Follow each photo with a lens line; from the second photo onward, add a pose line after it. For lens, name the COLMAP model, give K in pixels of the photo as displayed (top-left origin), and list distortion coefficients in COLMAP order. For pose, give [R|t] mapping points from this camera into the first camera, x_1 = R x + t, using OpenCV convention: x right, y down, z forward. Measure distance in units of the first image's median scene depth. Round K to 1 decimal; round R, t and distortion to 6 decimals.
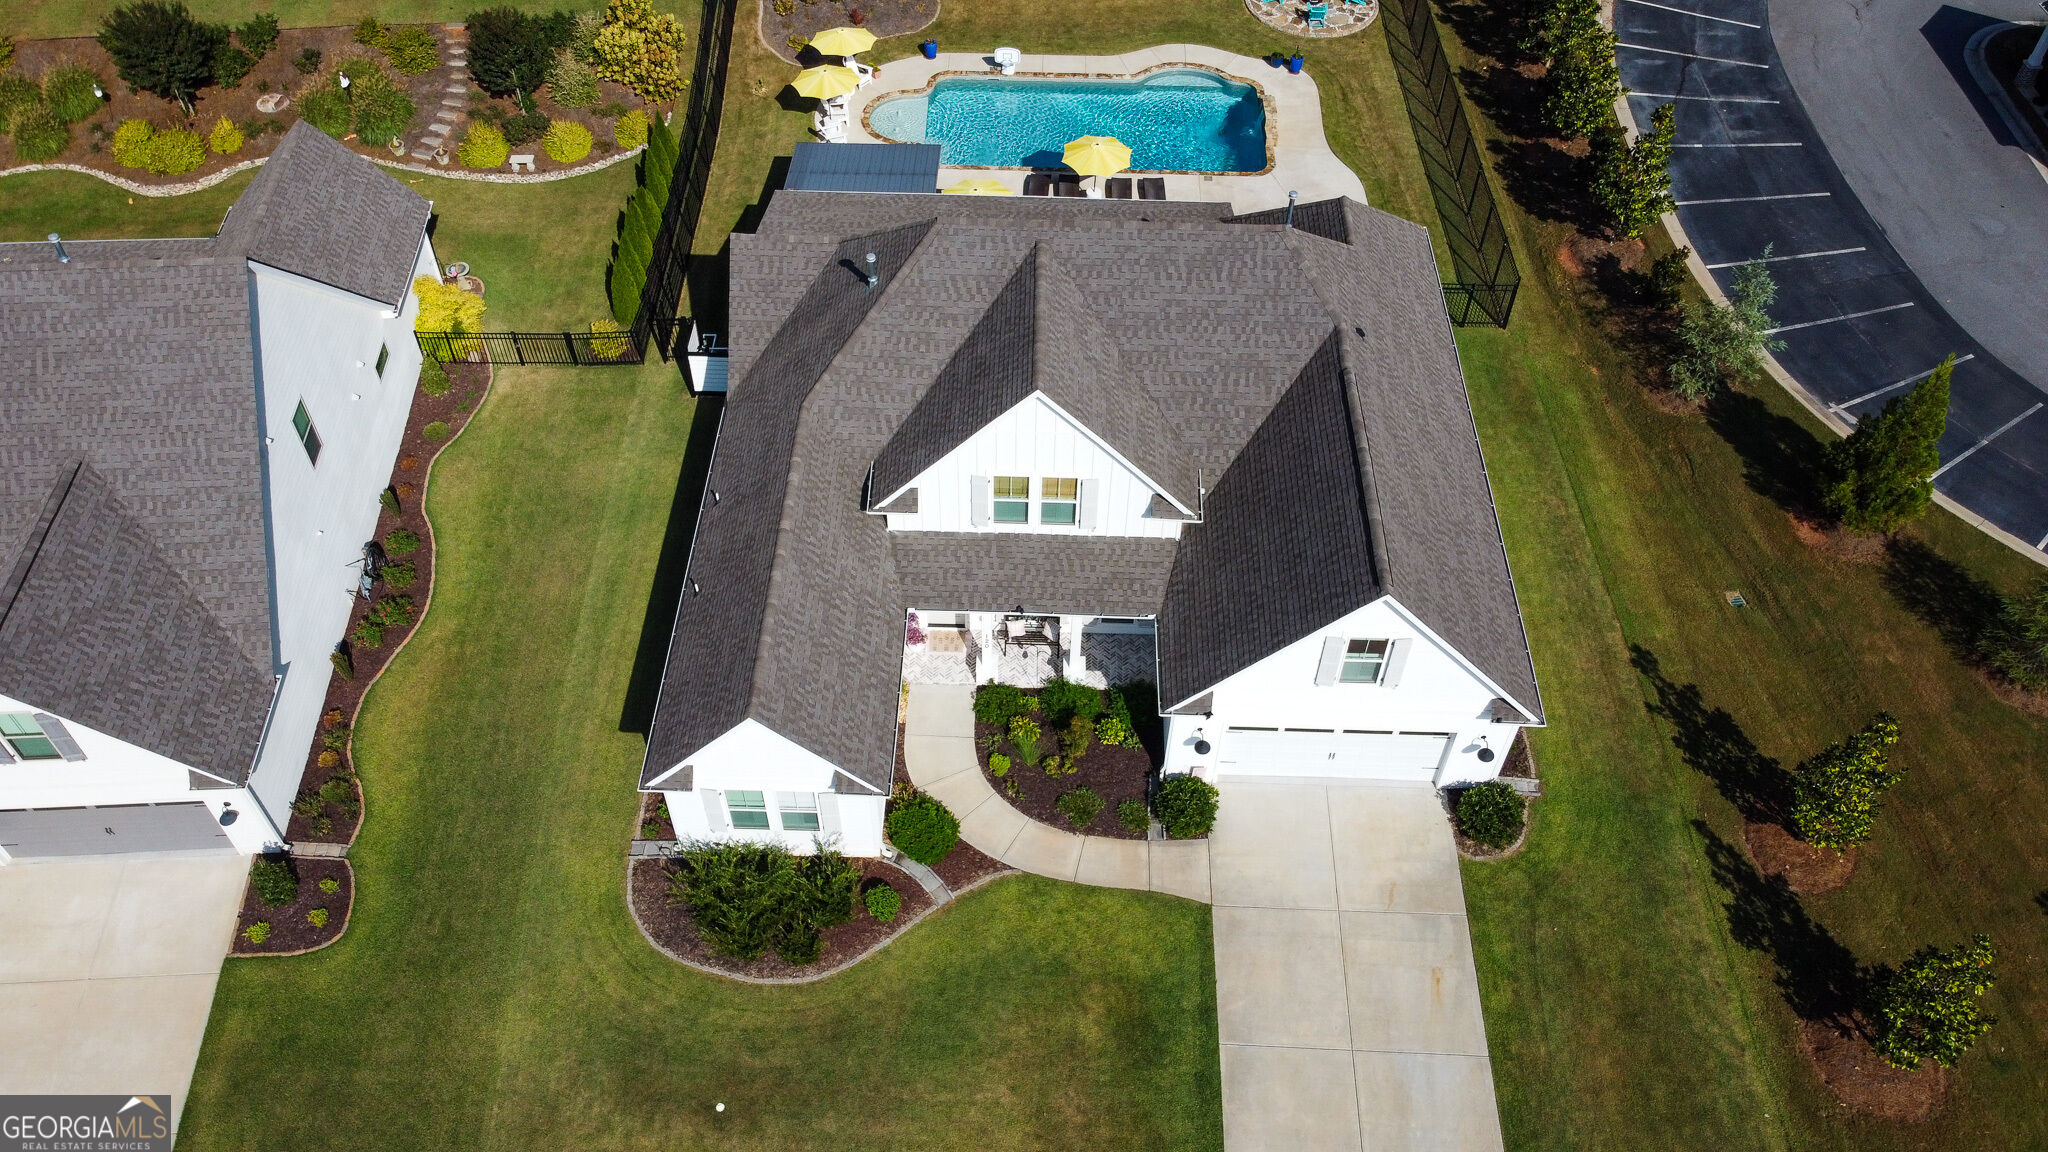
lens RADIAL K [[1553.8, 0, 1023.8], [0, 1553.8, 583.7], [0, 0, 1]] dist [-0.003841, -0.001261]
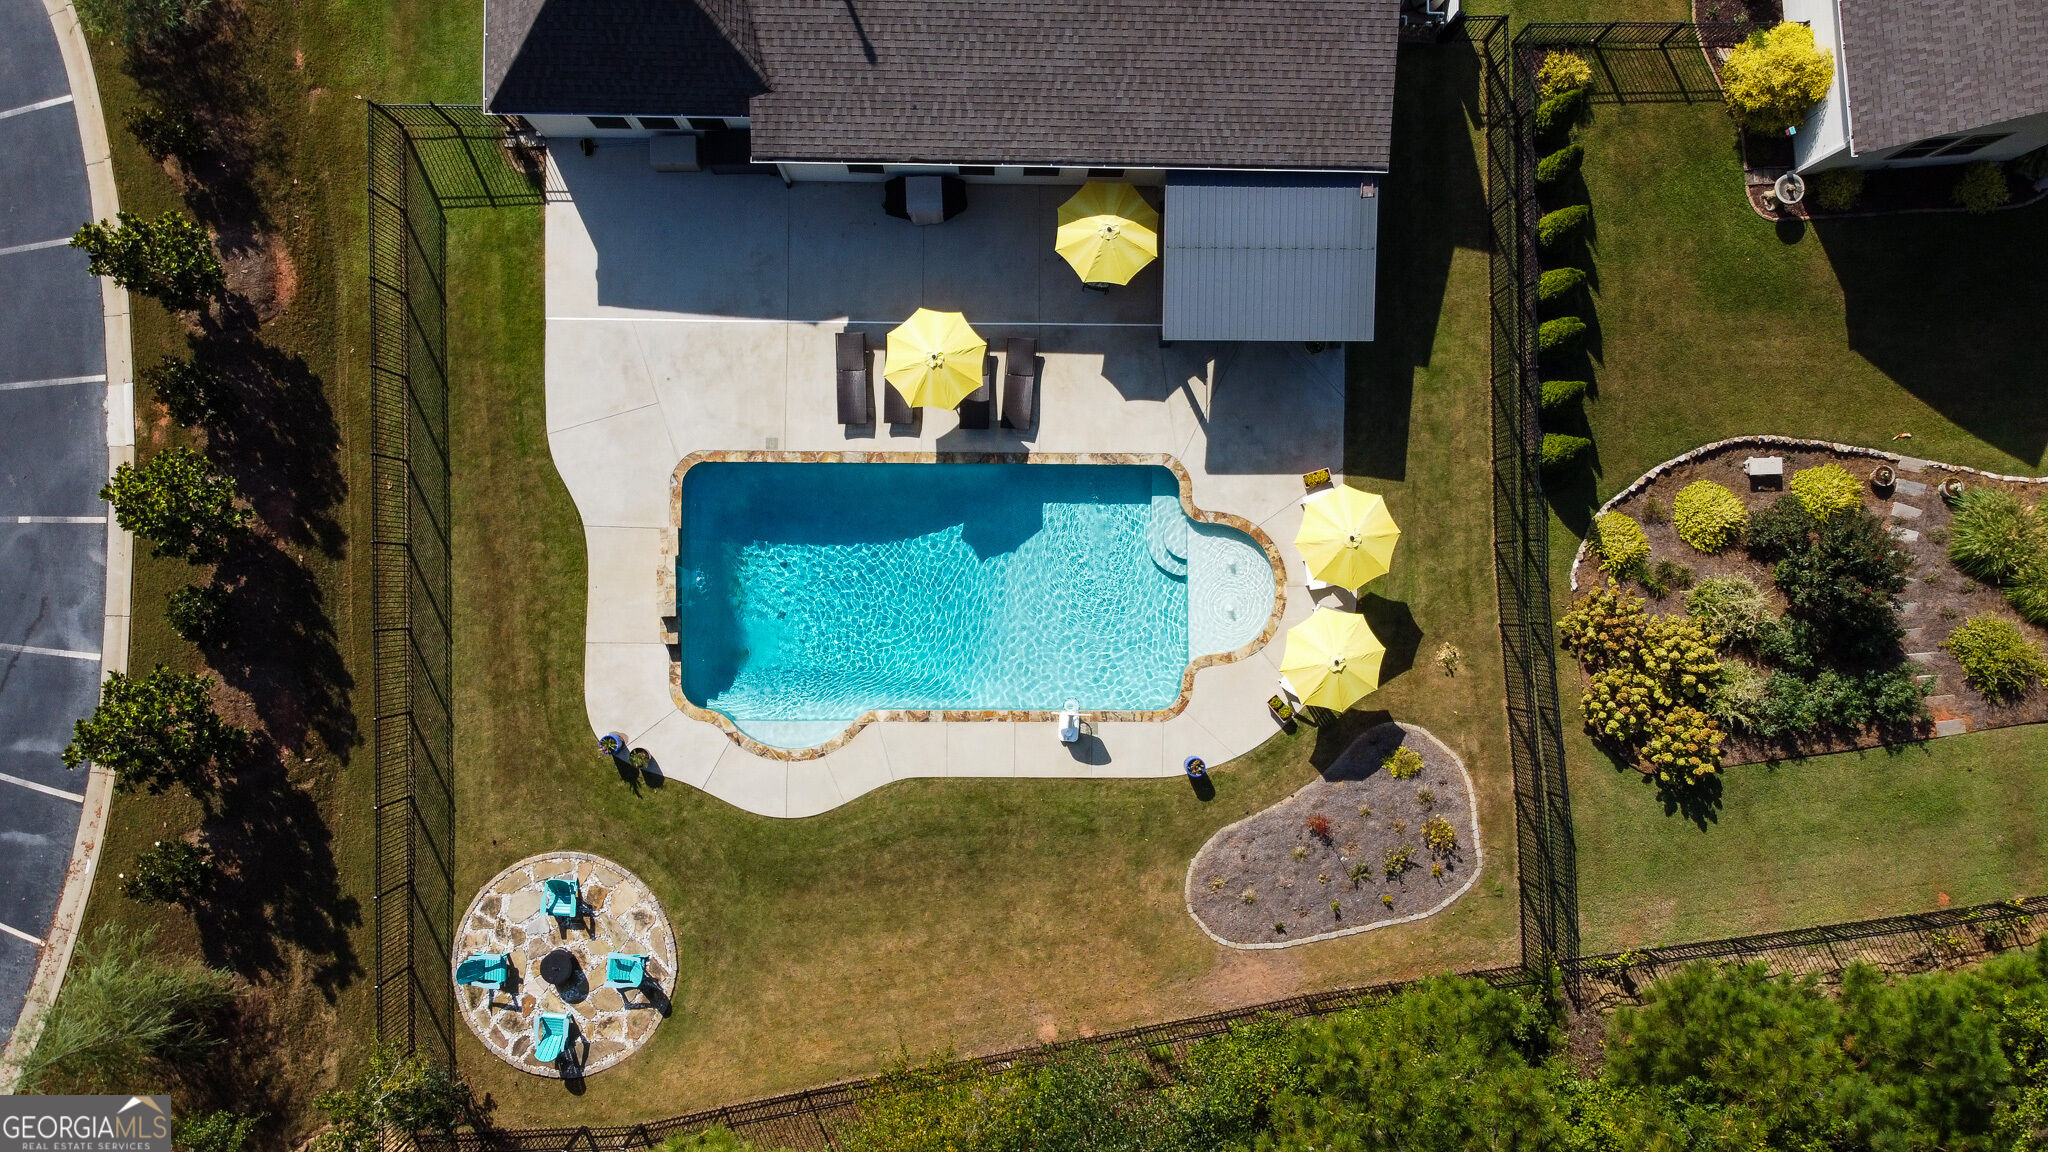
lens RADIAL K [[1553.8, 0, 1023.8], [0, 1553.8, 583.7], [0, 0, 1]] dist [-0.003841, -0.001261]
pose [[-0.999436, 0.015089, -0.030009, 0.041617], [-0.031213, -0.747242, 0.663819, -1.100836], [-0.012408, 0.664381, 0.747291, 0.754463]]
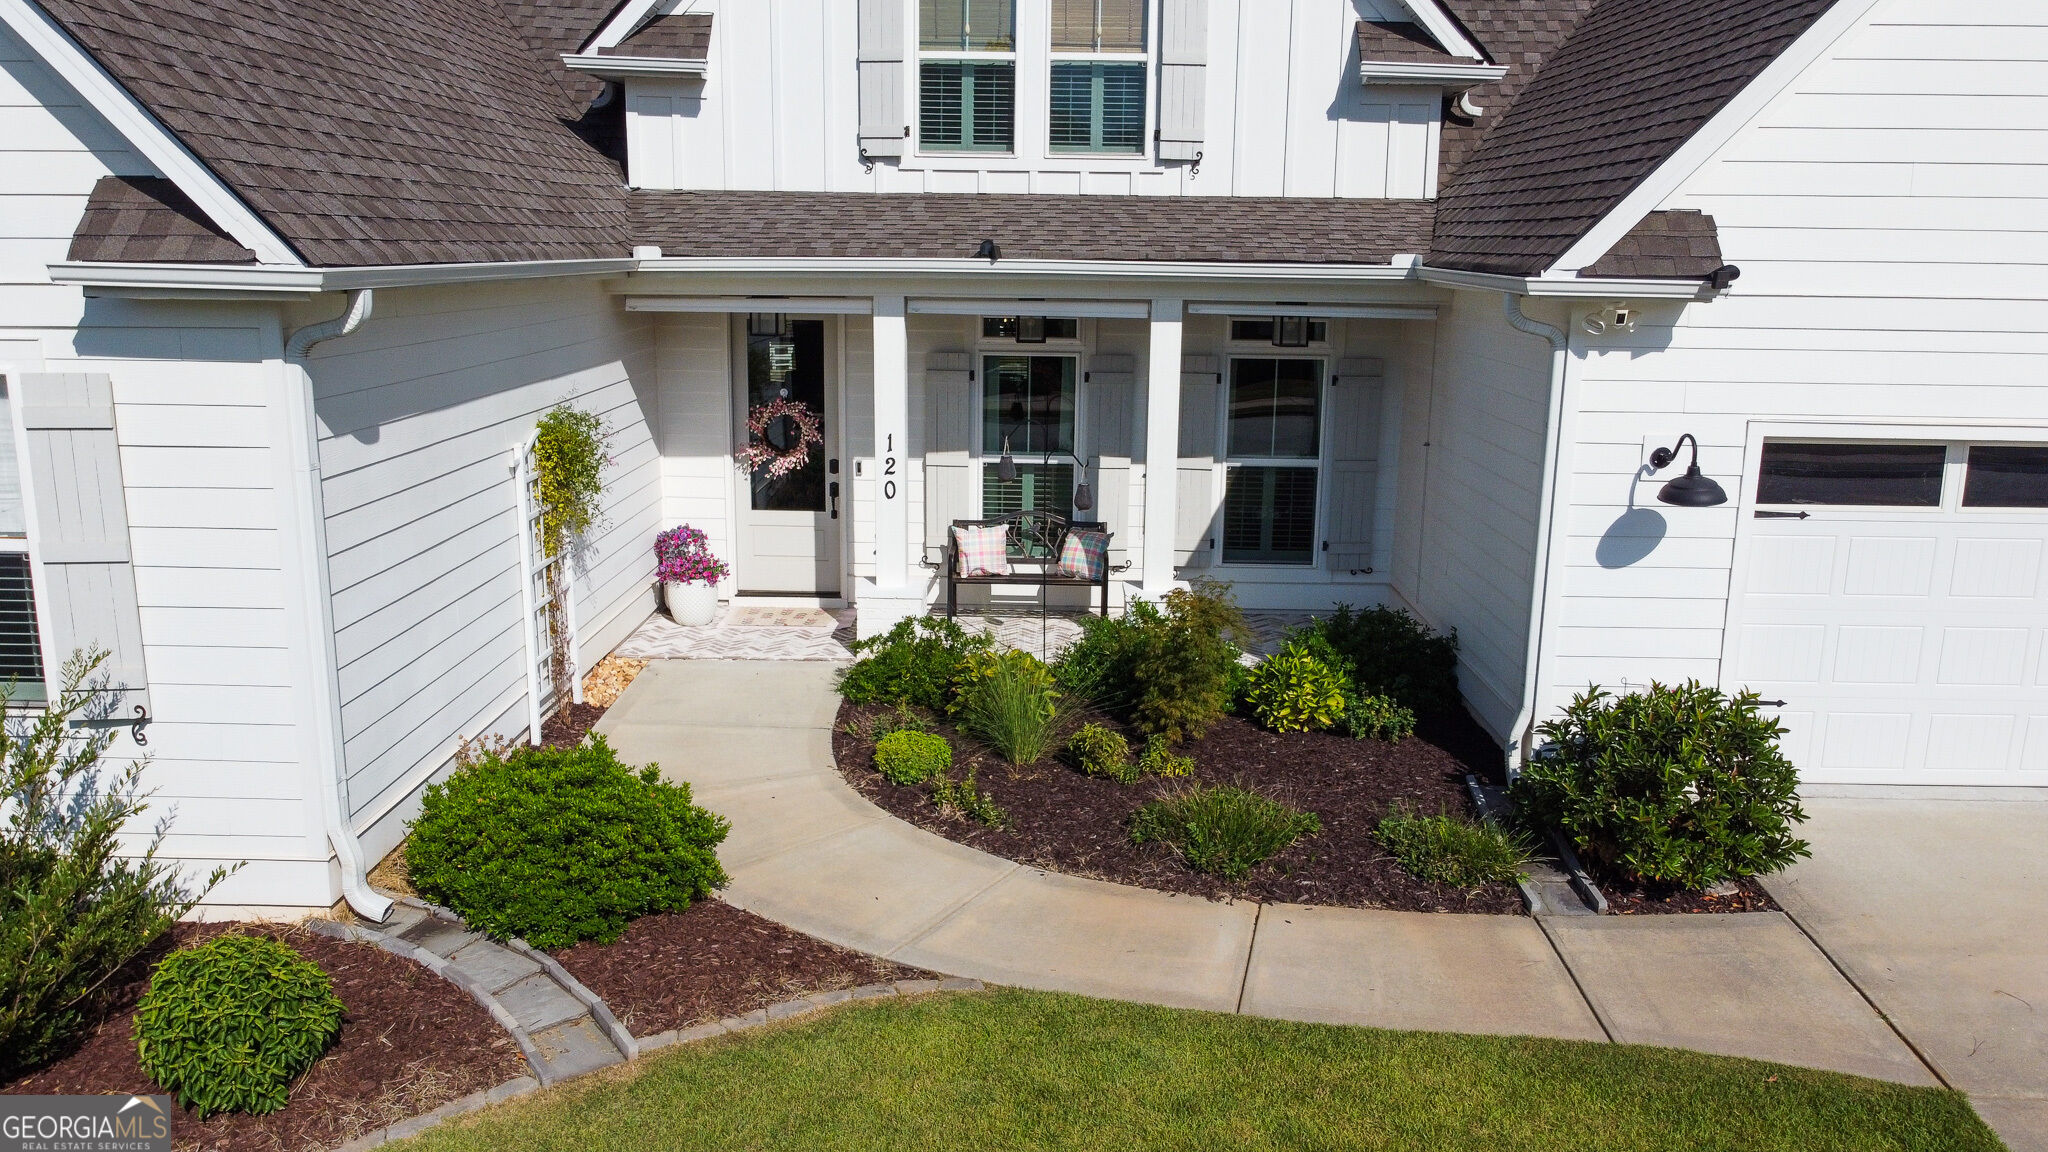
lens RADIAL K [[1553.8, 0, 1023.8], [0, 1553.8, 583.7], [0, 0, 1]] dist [-0.003841, -0.001261]
pose [[0.999985, -0.003062, 0.004503, 0.003032], [0.005133, 0.806216, -0.591599, 0.255513], [-0.001819, 0.591614, 0.806220, 0.764061]]
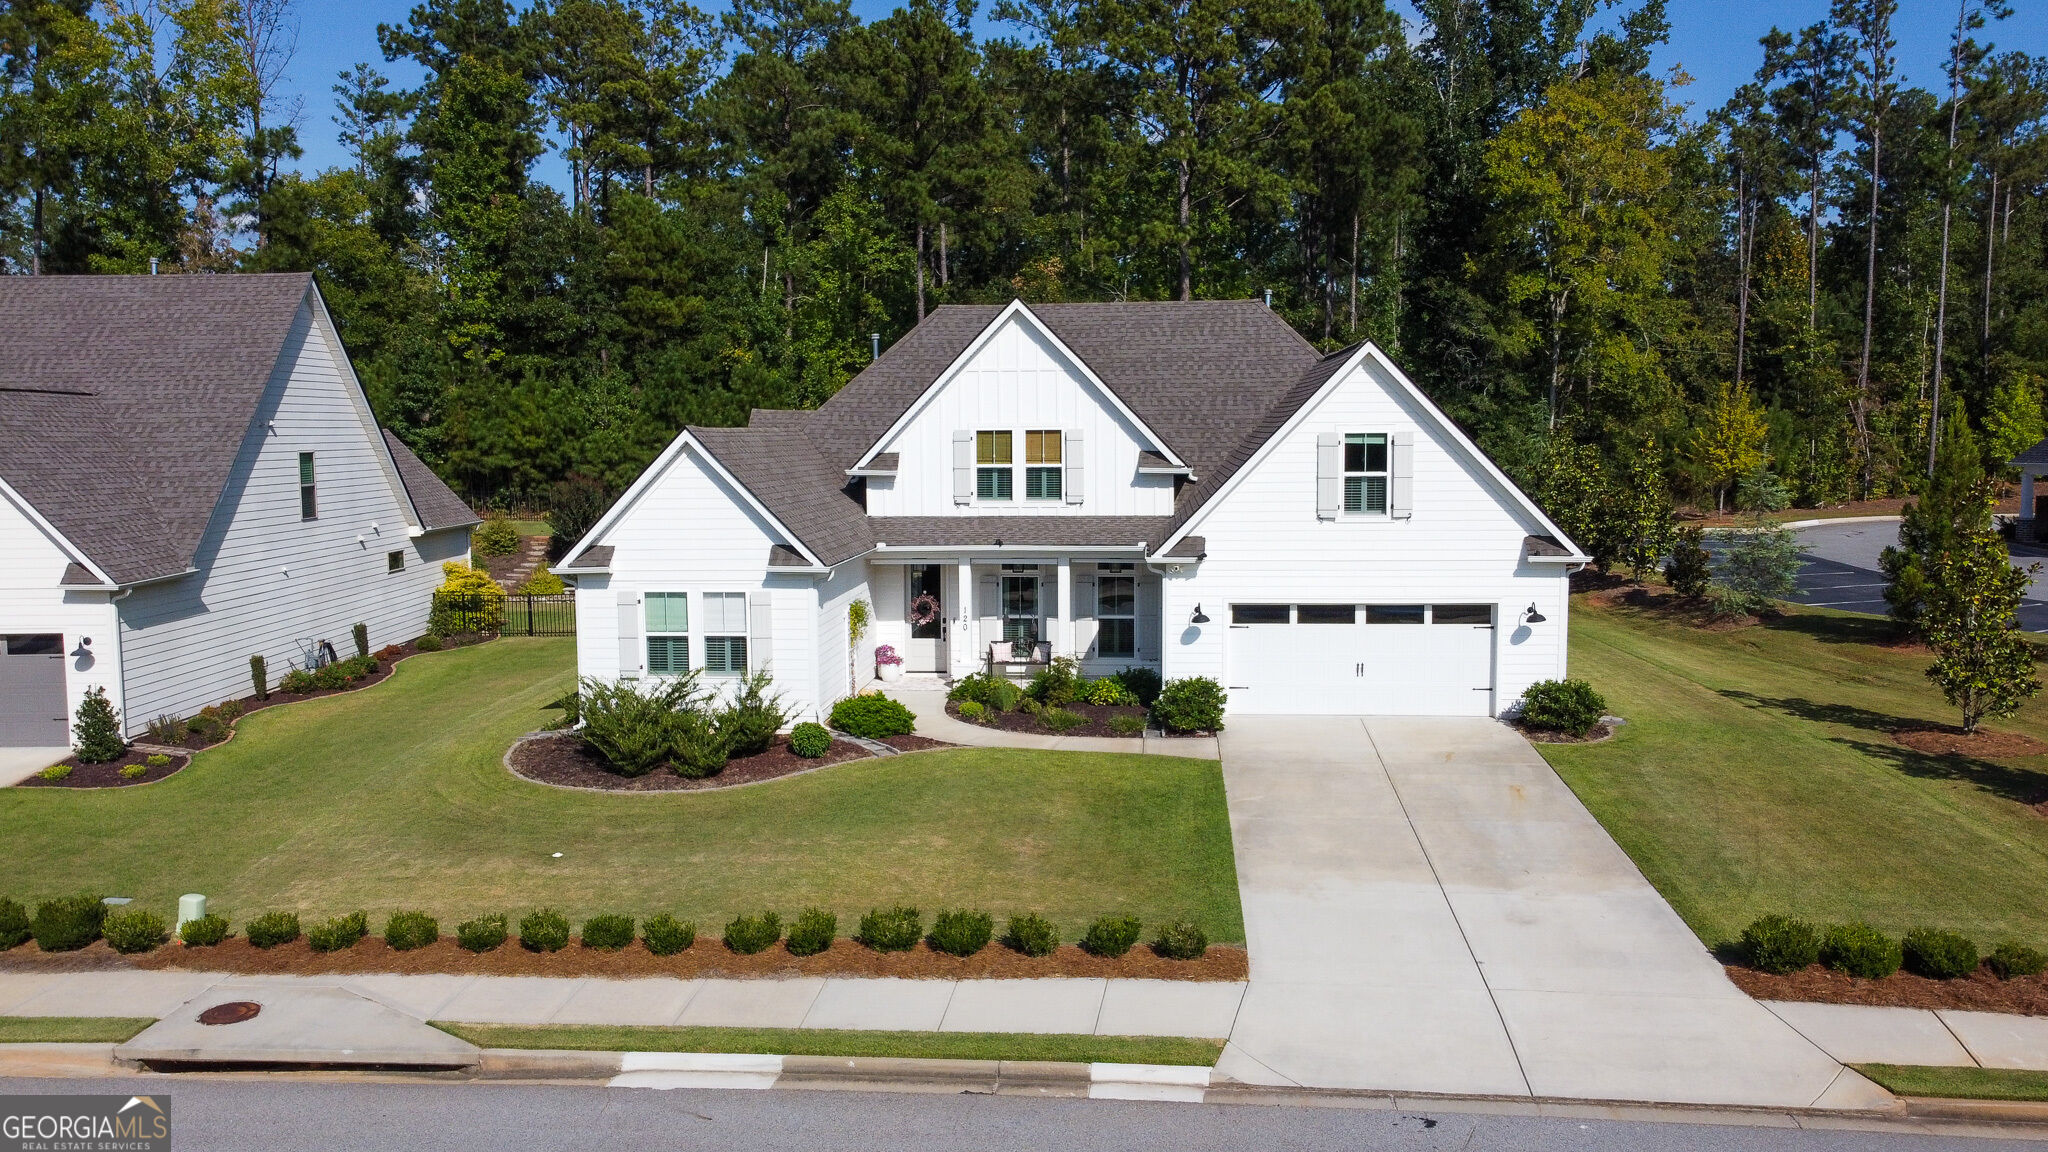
lens RADIAL K [[1610.2, 0, 1023.1], [0, 1610.2, 579.6], [0, 0, 1]] dist [-0.003573, -0.005655]
pose [[0.998085, -0.015890, -0.059789, 0.067228], [-0.029476, 0.727552, -0.685419, 0.670679], [0.054390, 0.685868, 0.725690, 0.315185]]
